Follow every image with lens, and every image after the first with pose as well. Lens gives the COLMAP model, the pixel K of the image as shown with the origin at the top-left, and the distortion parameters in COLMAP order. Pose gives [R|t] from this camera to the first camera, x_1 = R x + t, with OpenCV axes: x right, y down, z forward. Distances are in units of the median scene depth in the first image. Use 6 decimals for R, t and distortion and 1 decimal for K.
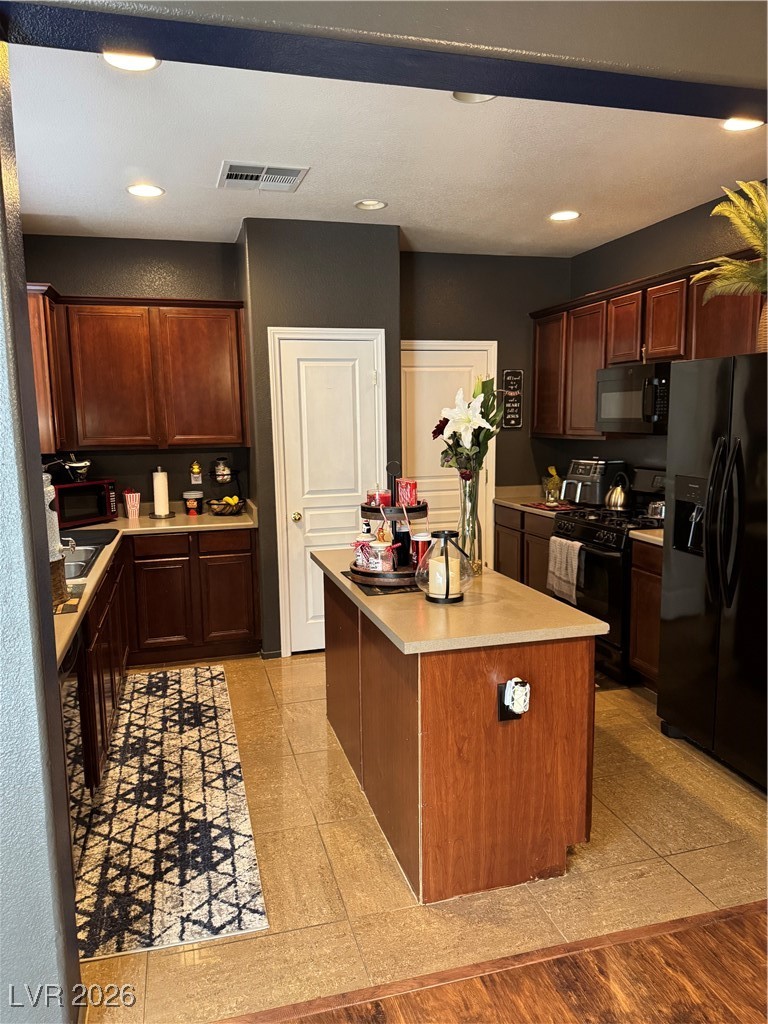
lens RADIAL K [[715.1, 0, 384.0], [0, 715.1, 514.3], [0, 0, 1]] dist [0.129076, -0.204223]
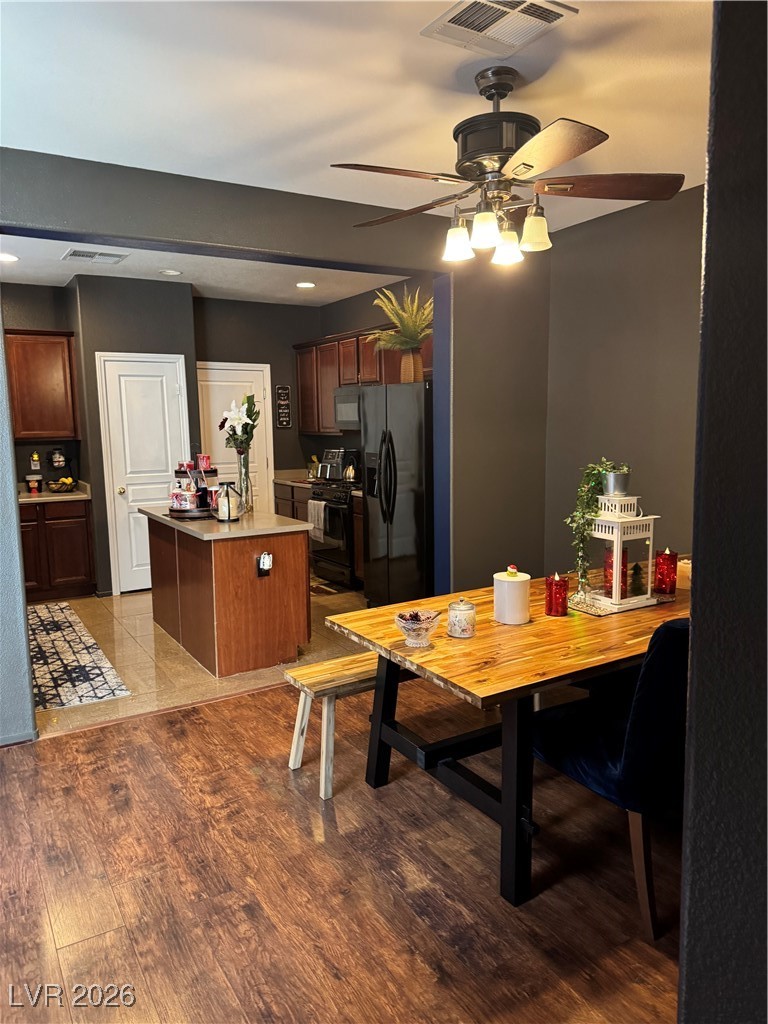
lens RADIAL K [[715.1, 0, 384.0], [0, 715.1, 514.3], [0, 0, 1]] dist [0.129076, -0.204223]
pose [[0.964169, -0.033506, 0.263164, -0.008605], [0.035577, 0.999362, -0.003105, 0.105787], [-0.262892, 0.012357, 0.964746, -0.688608]]
